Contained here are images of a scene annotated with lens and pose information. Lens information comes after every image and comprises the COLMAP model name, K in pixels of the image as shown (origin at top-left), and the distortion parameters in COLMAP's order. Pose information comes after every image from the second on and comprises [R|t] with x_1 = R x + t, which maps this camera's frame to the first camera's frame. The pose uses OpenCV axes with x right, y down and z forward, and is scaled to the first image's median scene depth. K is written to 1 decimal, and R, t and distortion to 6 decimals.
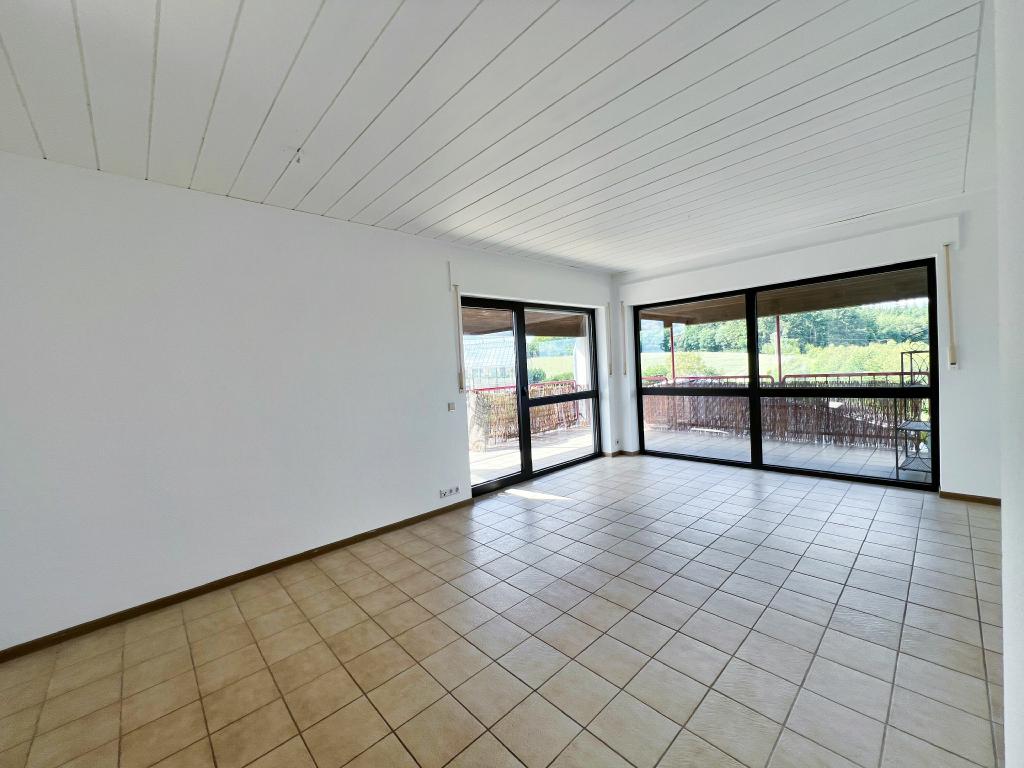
lens RADIAL K [[409.7, 0, 515.2], [0, 409.7, 367.7], [0, 0, 1]] dist [0.000621, -0.000493]
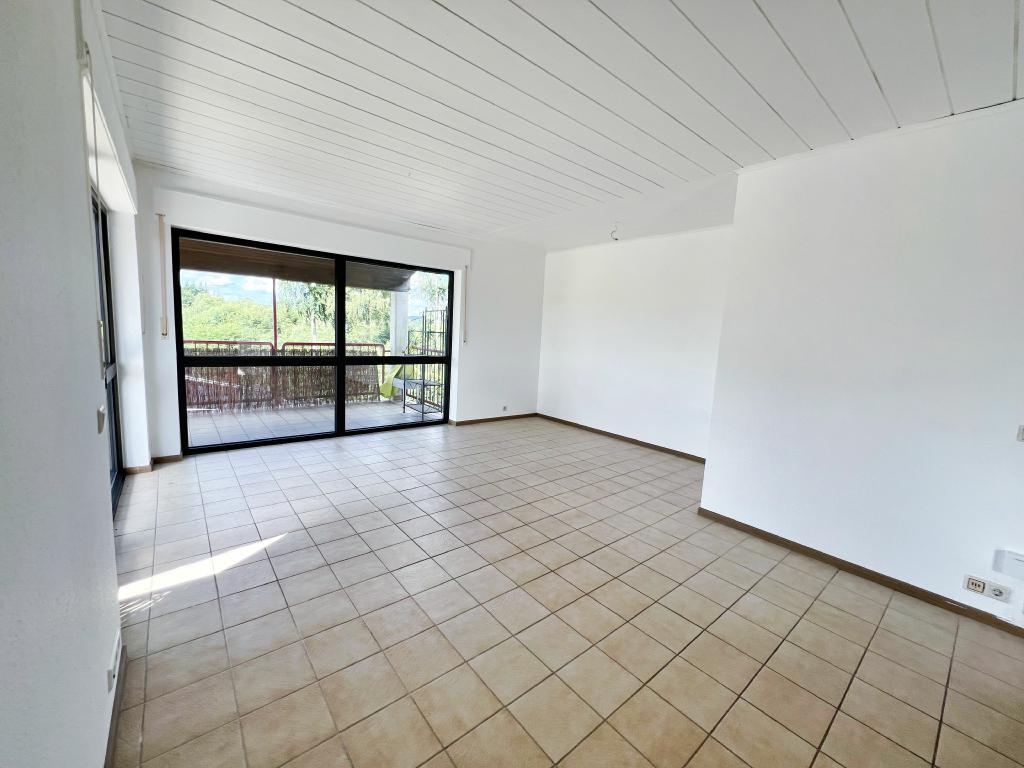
lens RADIAL K [[409.7, 0, 504.2], [0, 409.7, 369.9], [0, 0, 1]] dist [0.000621, -0.000493]
pose [[0.072208, -0.037769, 0.996674, -0.380827], [-0.053402, 0.997703, 0.041677, 0.019002], [-0.995959, -0.056234, 0.070025, 0.527551]]
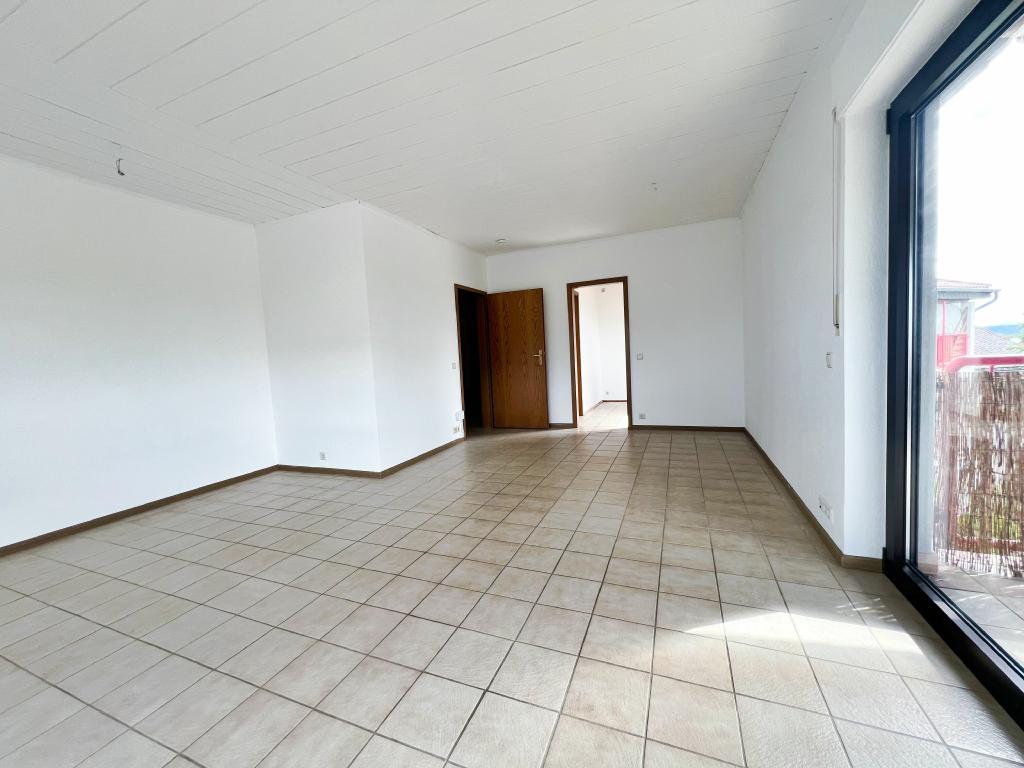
lens RADIAL K [[409.7, 0, 504.3], [0, 409.7, 379.5], [0, 0, 1]] dist [0.000621, -0.000493]
pose [[-0.910238, 0.128952, -0.393494, 0.358844], [0.101563, 0.990772, 0.089750, 0.022527], [0.401436, 0.041729, -0.914936, 1.069852]]
